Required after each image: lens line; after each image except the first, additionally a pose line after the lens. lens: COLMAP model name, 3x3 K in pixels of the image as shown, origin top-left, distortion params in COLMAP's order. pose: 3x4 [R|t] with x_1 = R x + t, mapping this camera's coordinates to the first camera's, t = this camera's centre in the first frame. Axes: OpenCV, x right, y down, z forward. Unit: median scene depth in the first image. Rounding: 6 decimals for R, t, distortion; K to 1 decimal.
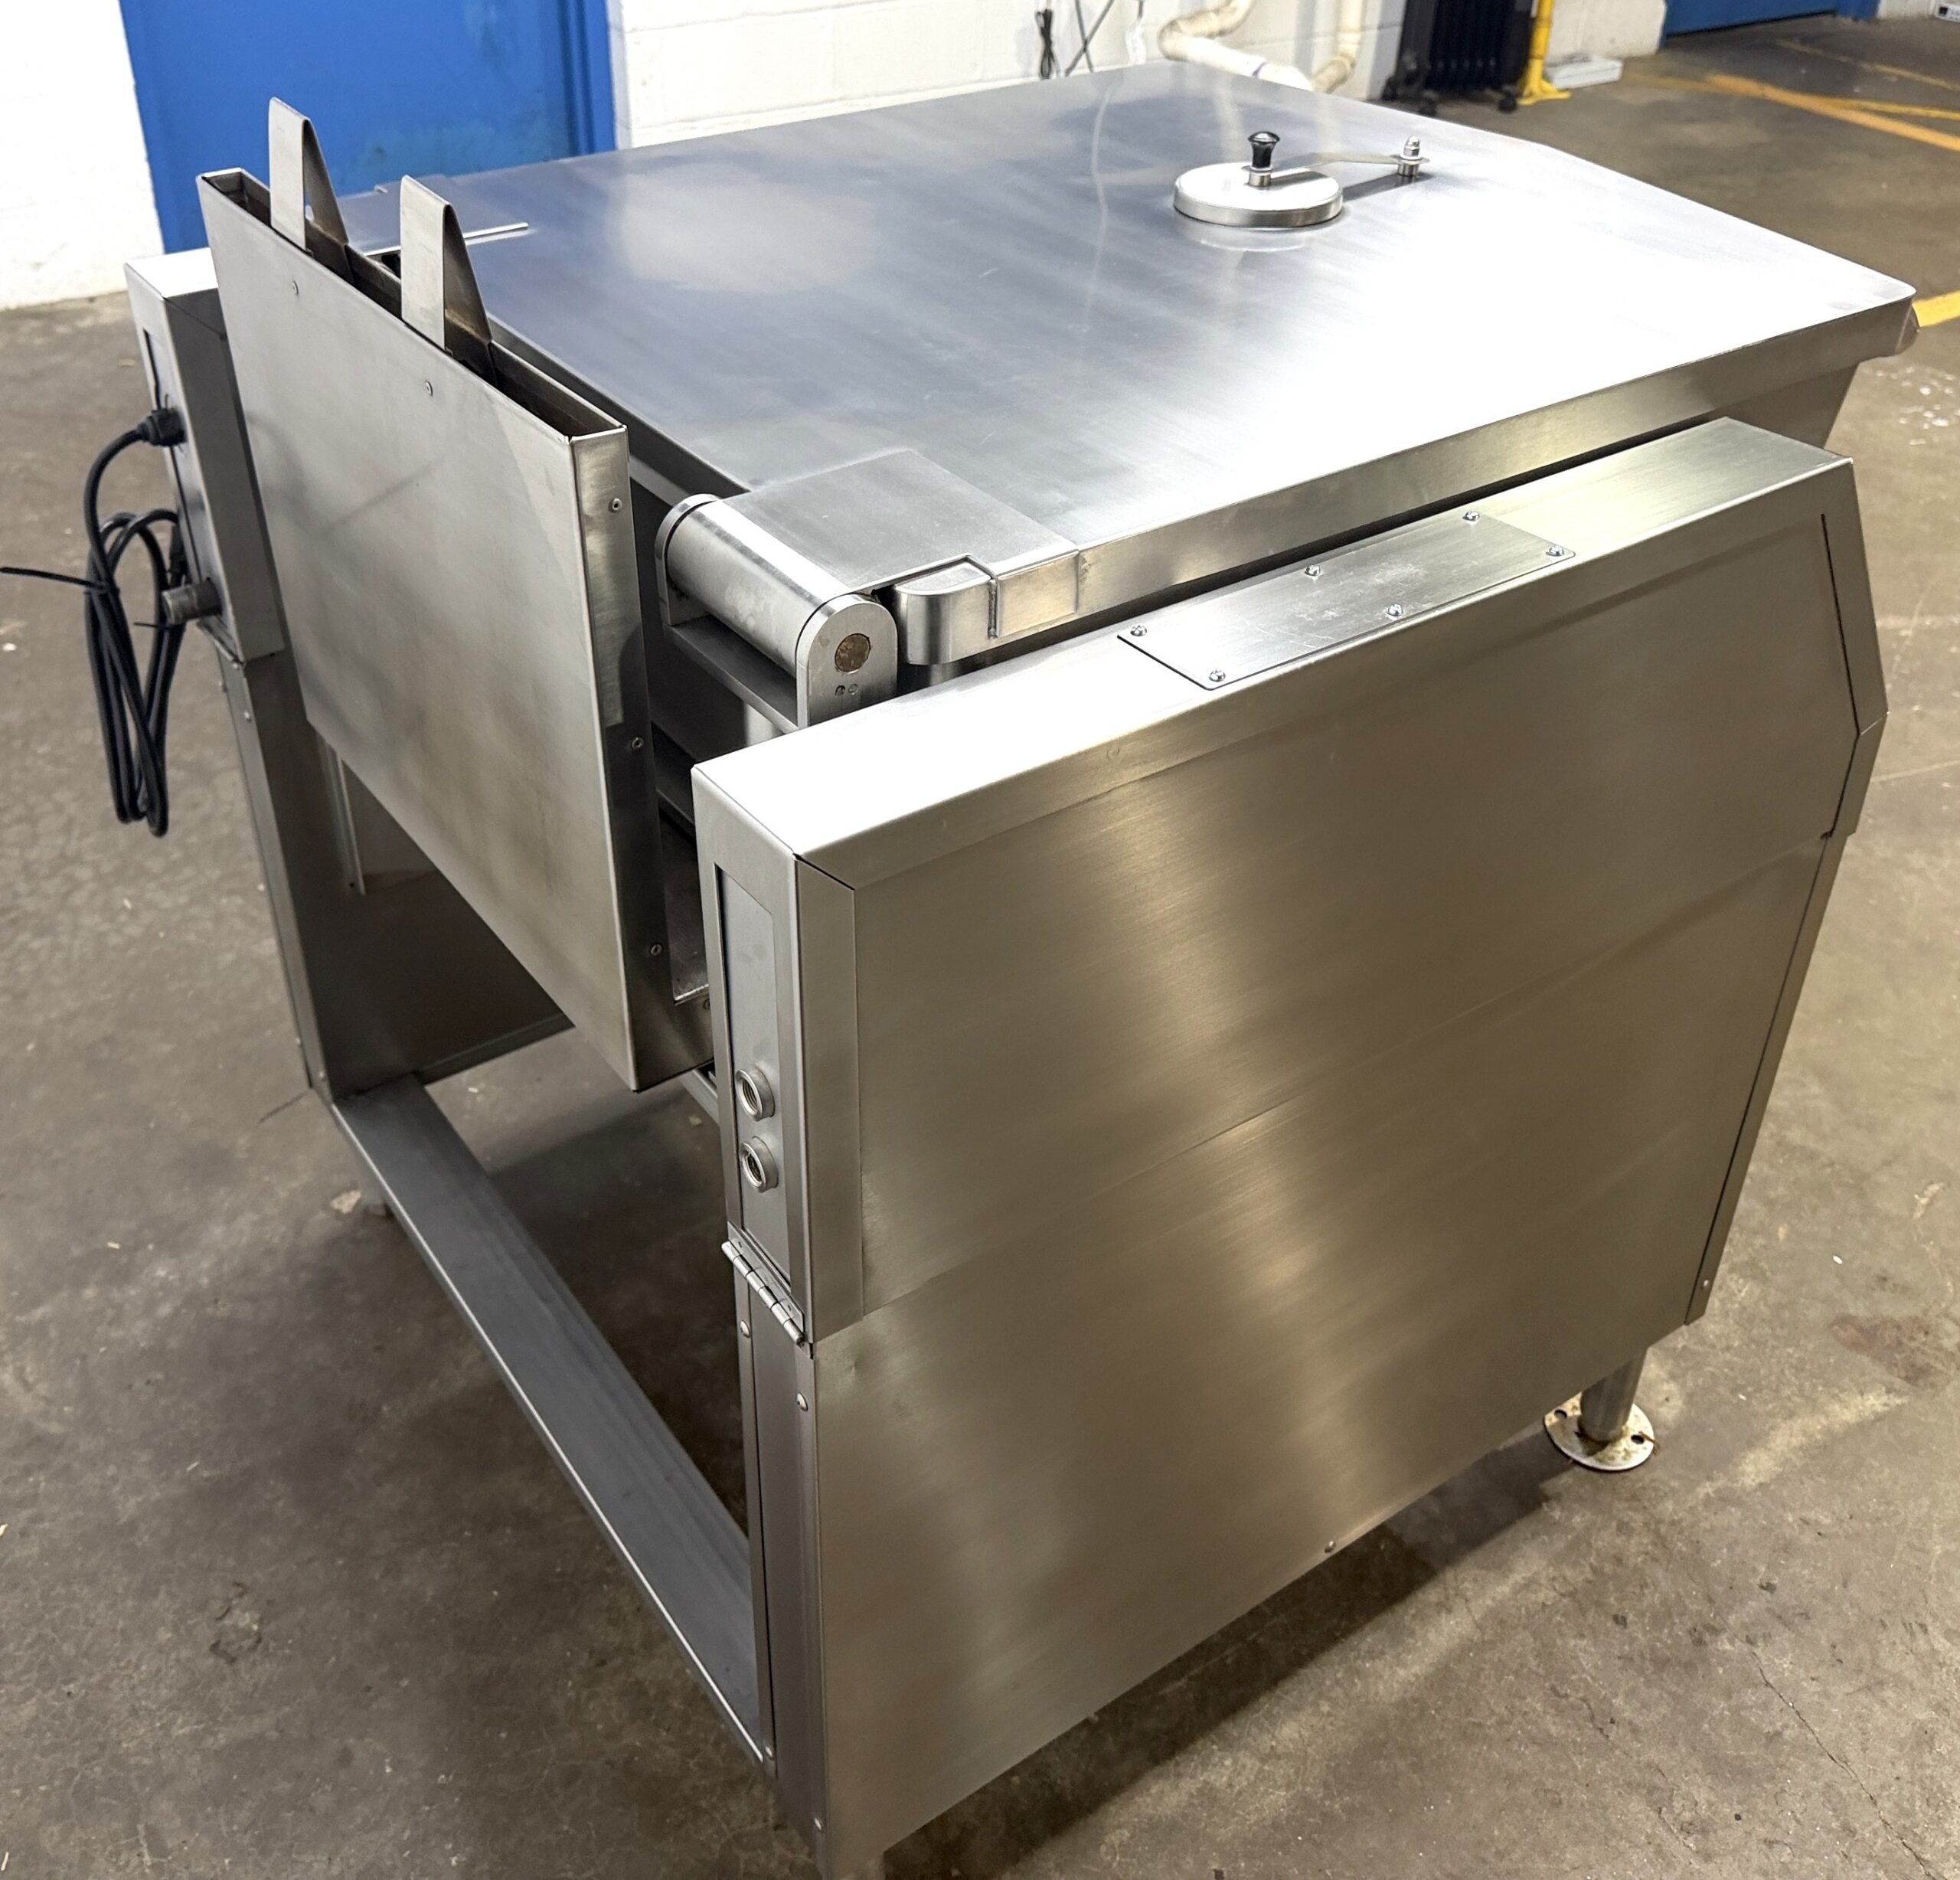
lens RADIAL K [[2055.9, 0, 927.7], [0, 2055.9, 803.4], [0, 0, 1]] dist [0.021975, -0.033466]
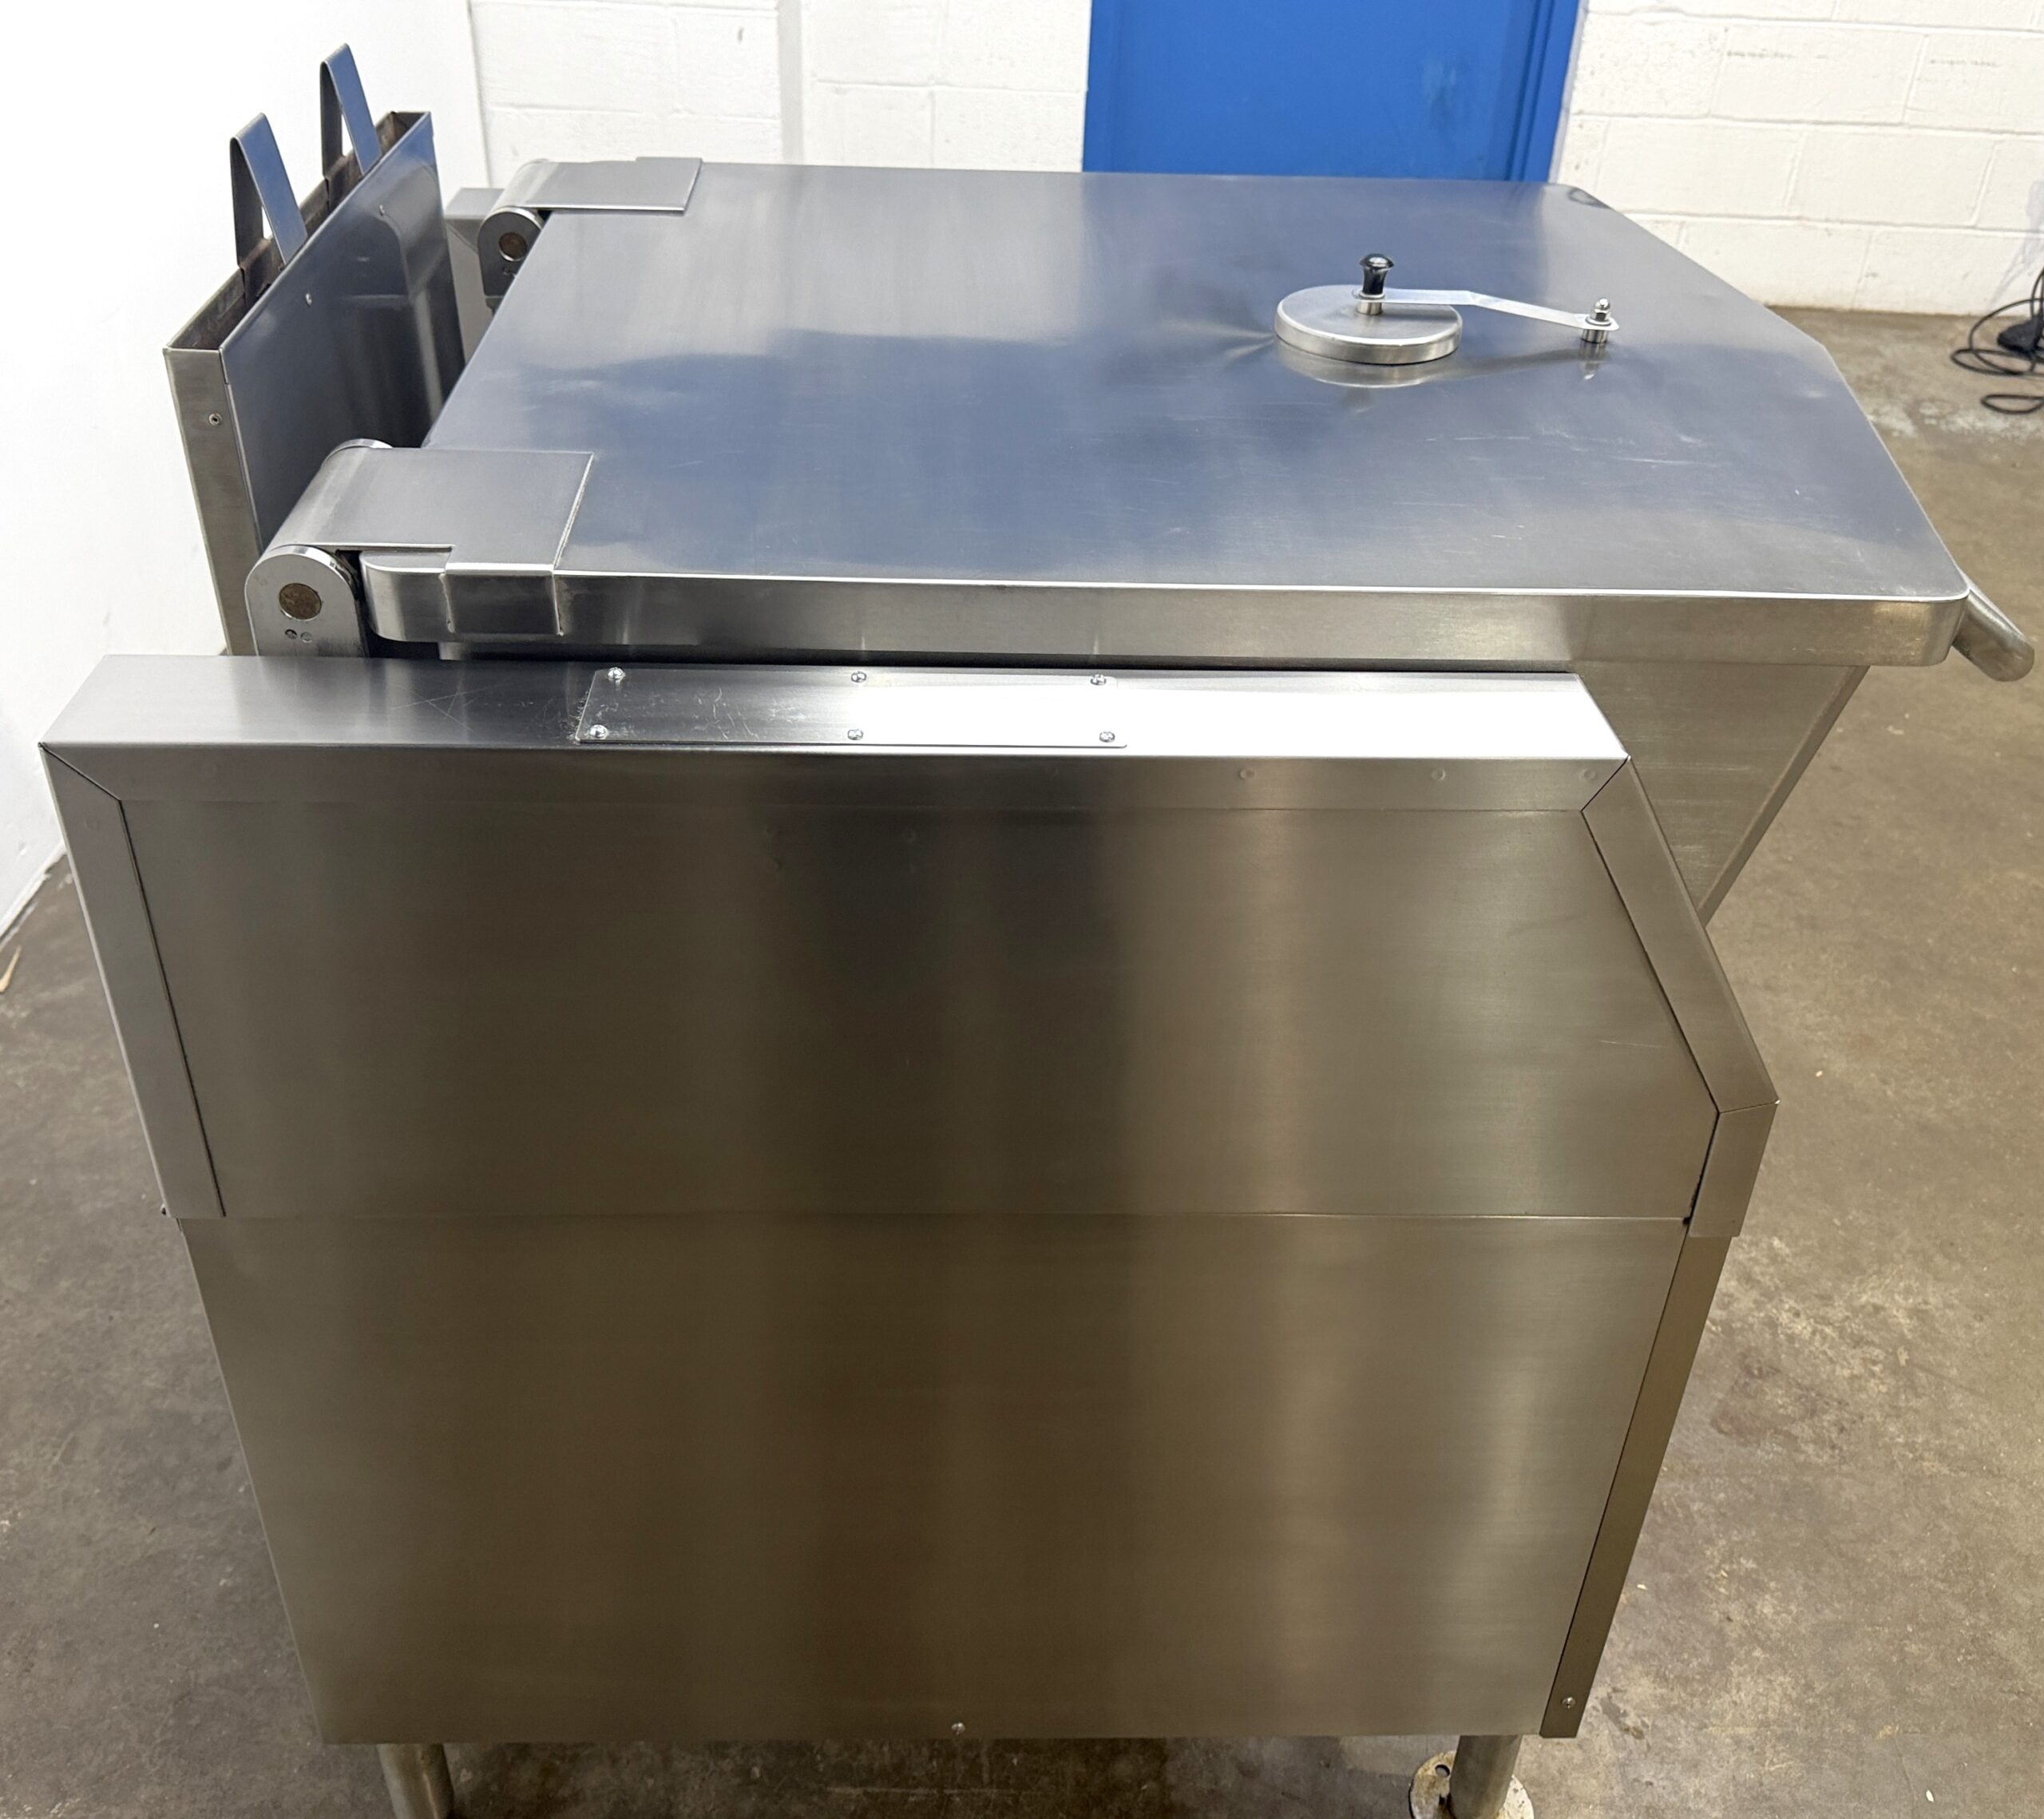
lens RADIAL K [[1984.6, 0, 1012.8], [0, 1984.6, 834.7], [0, 0, 1]] dist [0.007023, -0.018453]
pose [[0.838077, 0.312156, -0.447420, 0.447131], [-0.314512, 0.946573, 0.071283, -0.087801], [0.445767, 0.080978, 0.891479, 0.155961]]
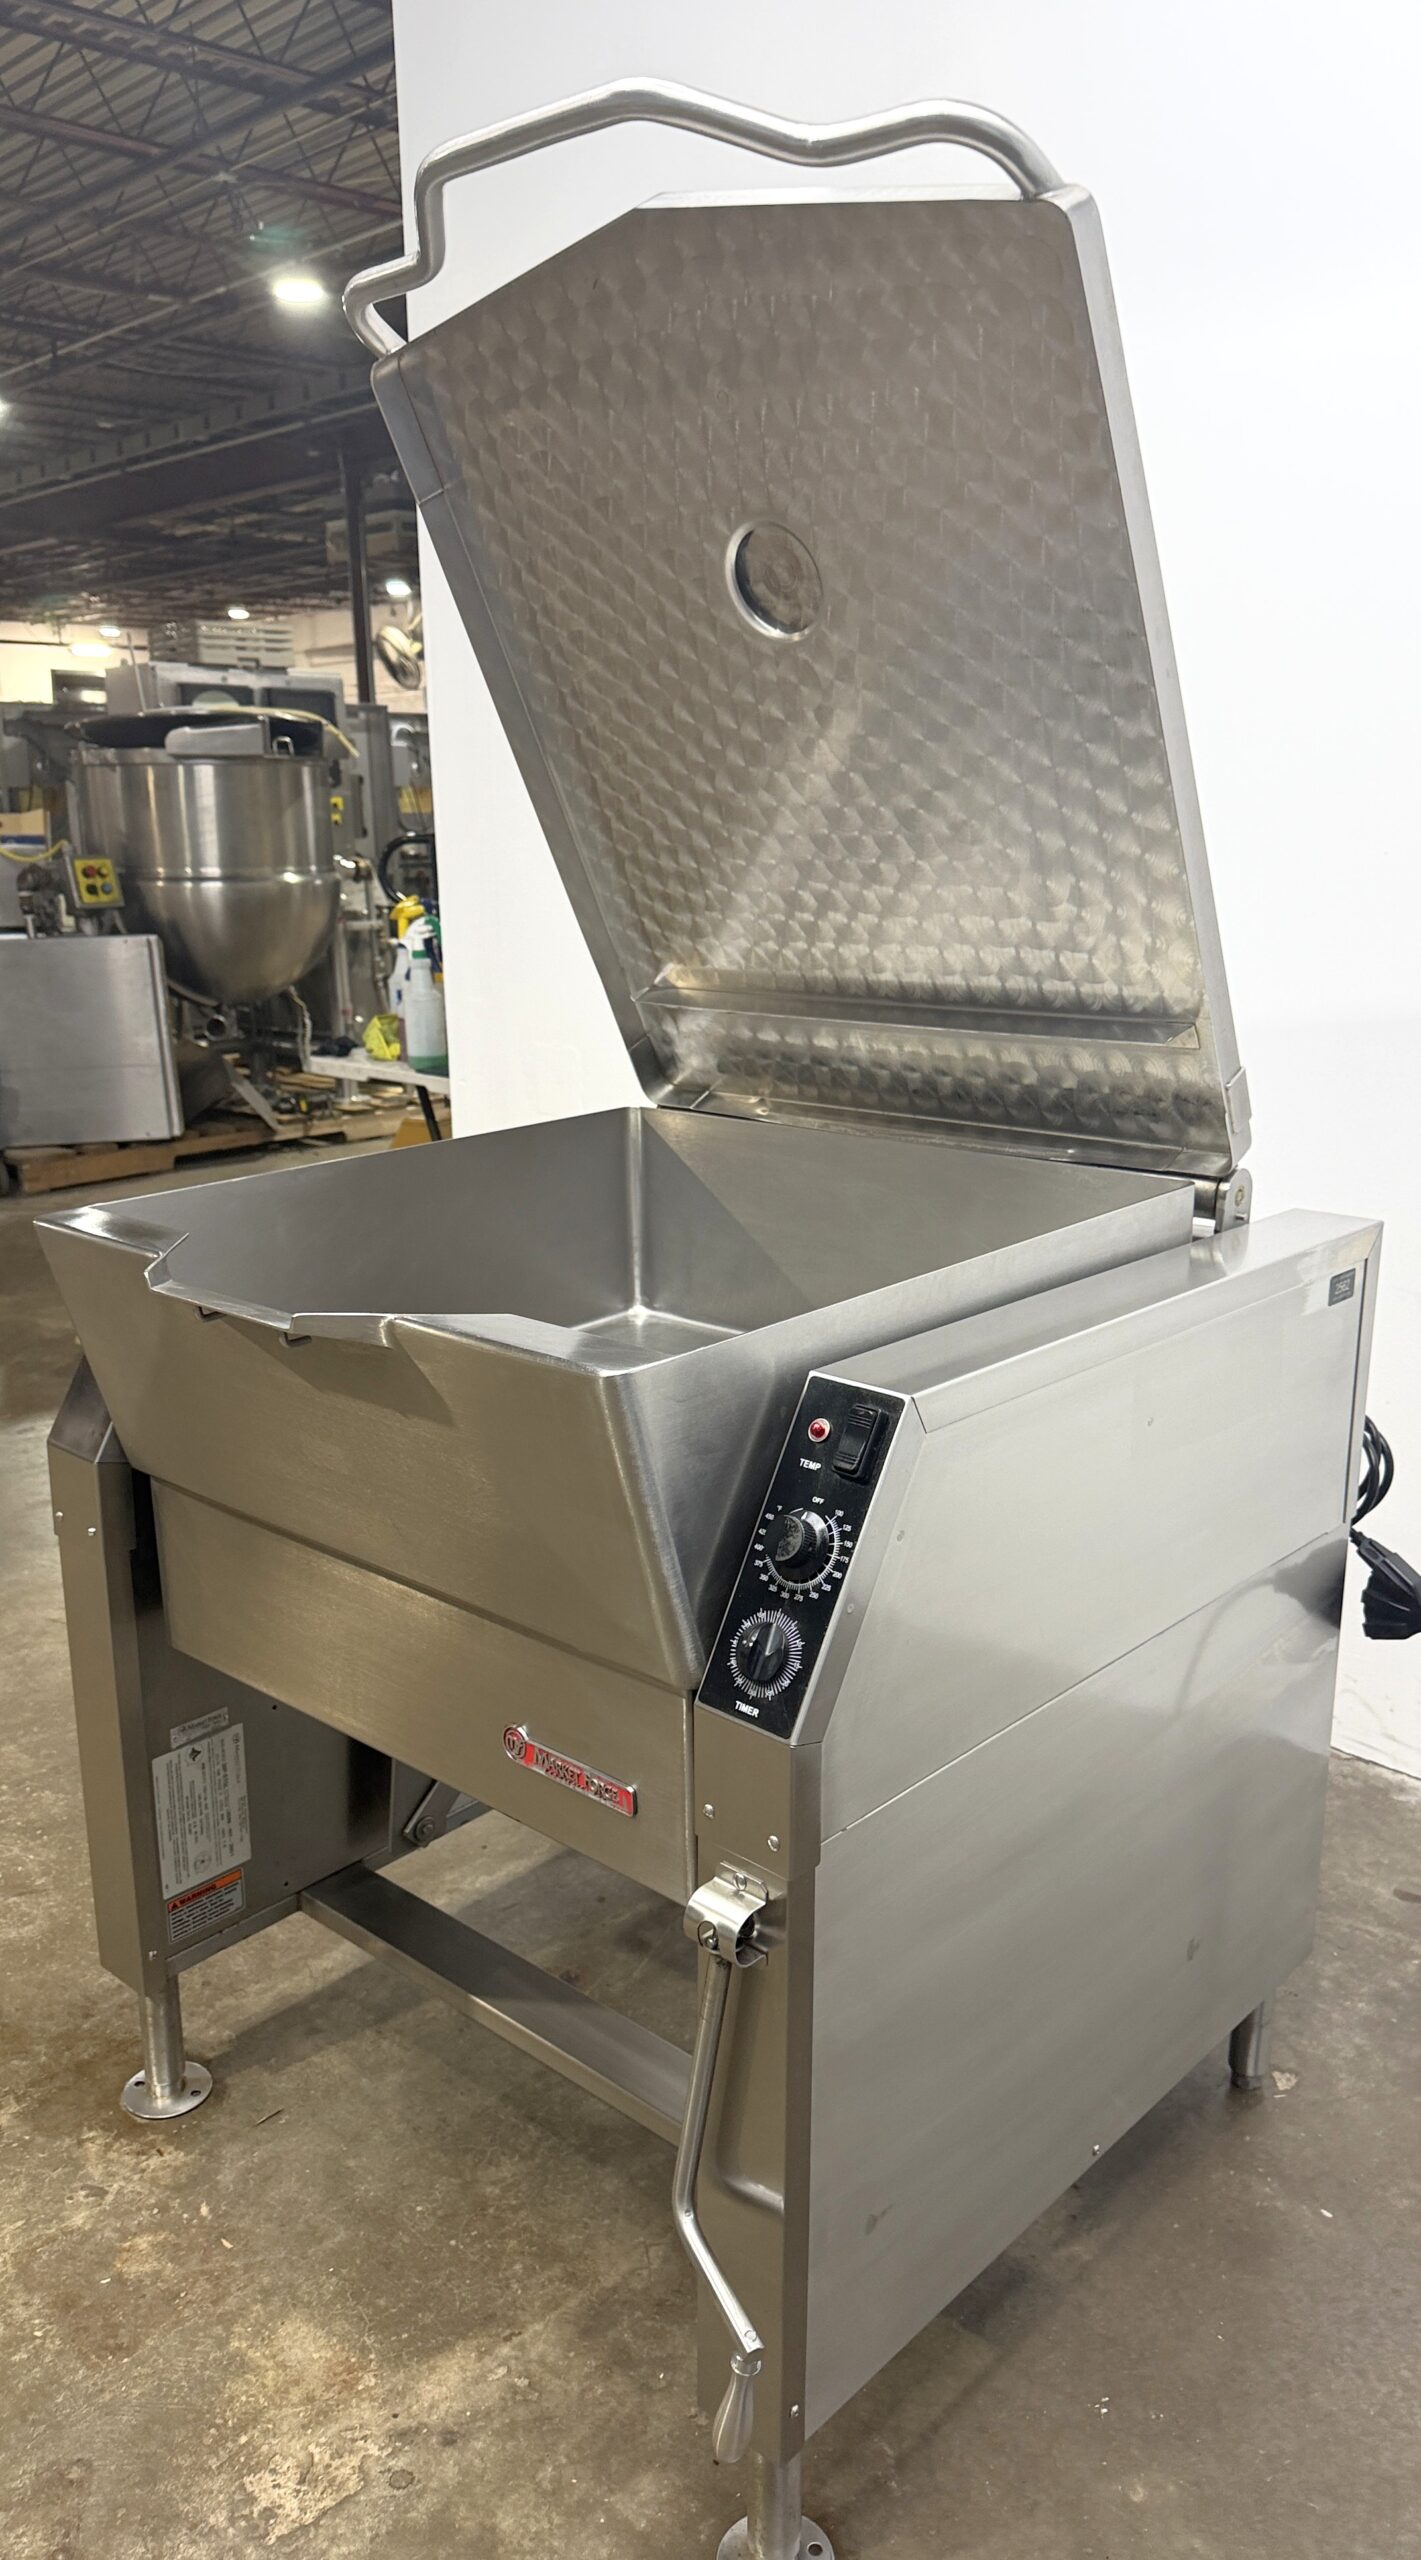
lens RADIAL K [[1928.7, 0, 713.0], [0, 1928.7, 1284.2], [0, 0, 1]] dist [0.001721, -0.005102]
pose [[-0.974878, 0.051399, -0.216727, 0.255906], [-0.123298, 0.685806, 0.717264, -0.961818], [0.185500, 0.725967, -0.662240, 1.605327]]
